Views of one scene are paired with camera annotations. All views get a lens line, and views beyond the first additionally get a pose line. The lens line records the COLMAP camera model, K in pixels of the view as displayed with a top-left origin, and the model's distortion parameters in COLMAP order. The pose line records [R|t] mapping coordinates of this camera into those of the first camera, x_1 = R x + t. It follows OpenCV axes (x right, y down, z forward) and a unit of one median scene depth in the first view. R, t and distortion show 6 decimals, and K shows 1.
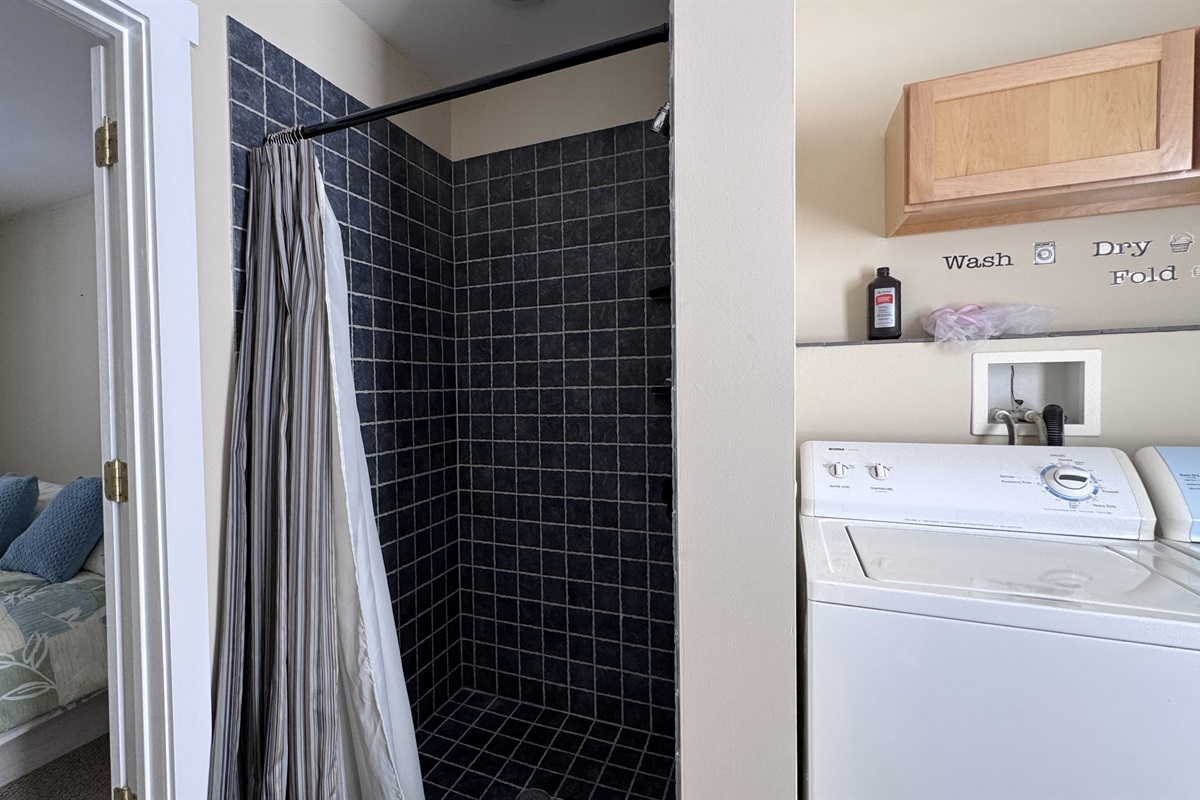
lens RADIAL K [[574.4, 0, 494.3], [0, 574.4, 402.0], [0, 0, 1]] dist [-0.000246, -0.000671]
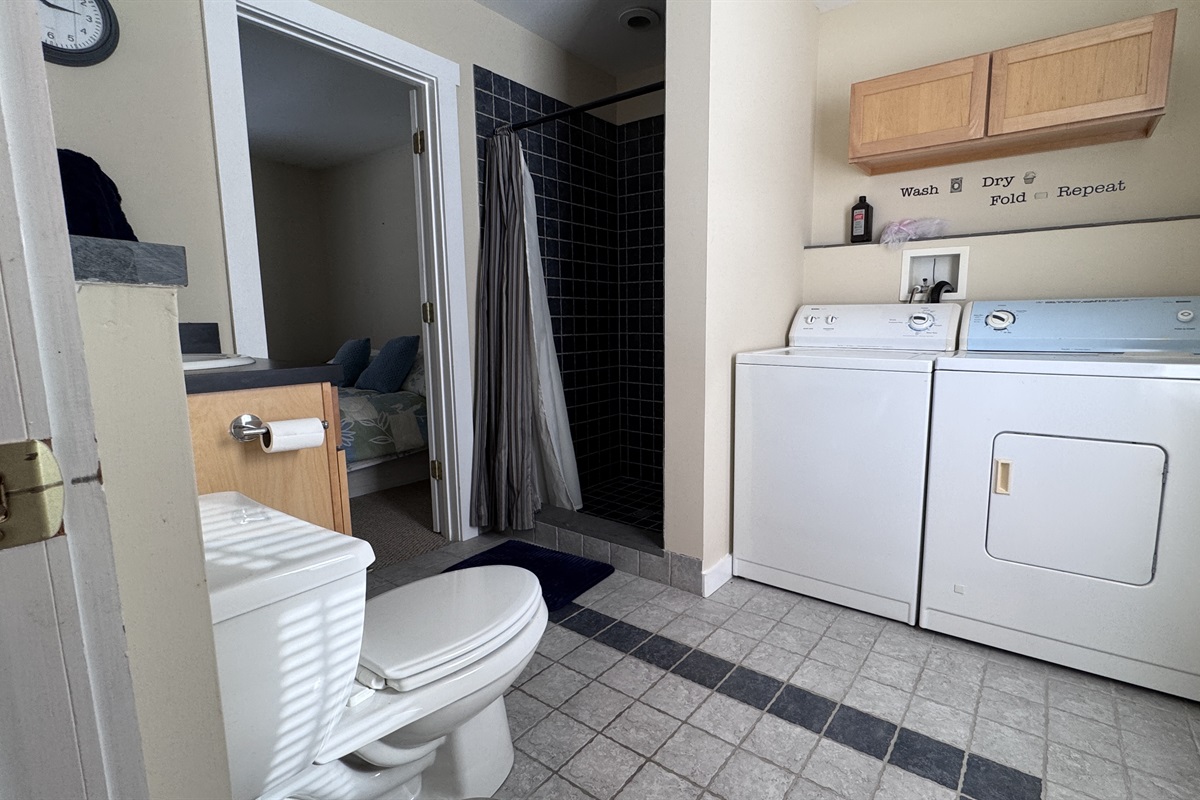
lens RADIAL K [[566.0, 0, 633.6], [0, 566.0, 414.3], [0, 0, 1]] dist [-0.001323, -0.000233]
pose [[0.984799, 0.044382, -0.167930, 0.392838], [-0.020091, 0.989421, 0.143672, 0.173910], [0.172530, -0.138114, 0.975273, -0.830731]]
